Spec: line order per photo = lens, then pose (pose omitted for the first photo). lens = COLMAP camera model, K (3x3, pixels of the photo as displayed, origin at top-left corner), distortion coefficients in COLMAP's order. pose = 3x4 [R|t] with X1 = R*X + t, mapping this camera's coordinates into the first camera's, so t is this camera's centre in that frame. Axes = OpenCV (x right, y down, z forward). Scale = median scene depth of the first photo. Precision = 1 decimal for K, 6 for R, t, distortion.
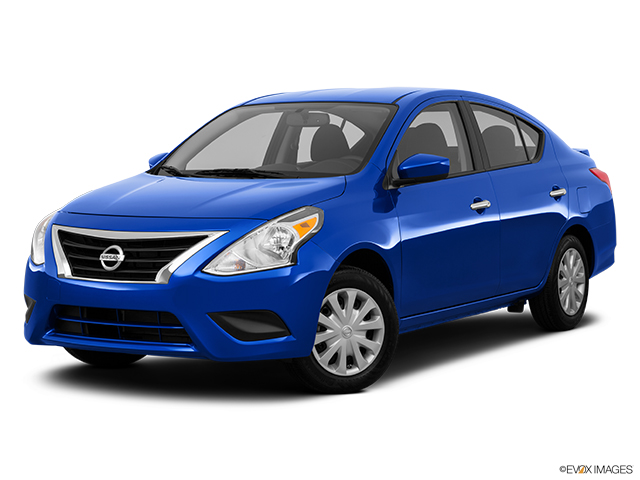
lens RADIAL K [[1323.1, 0, 320.0], [0, 1323.1, 240.0], [0, 0, 1]] dist [0.047160, -0.025038]
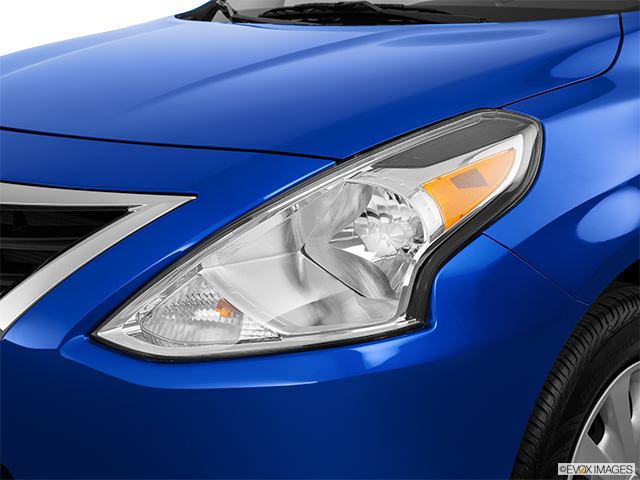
lens RADIAL K [[981.2, 0, 320.0], [0, 981.2, 240.0], [0, 0, 1]] dist [0.342661, 0.001116]
pose [[0.971875, 0.049604, -0.230214, 0.006808], [-0.017097, 0.989847, 0.141105, -0.027644], [0.234876, -0.133200, 0.962856, 0.786355]]
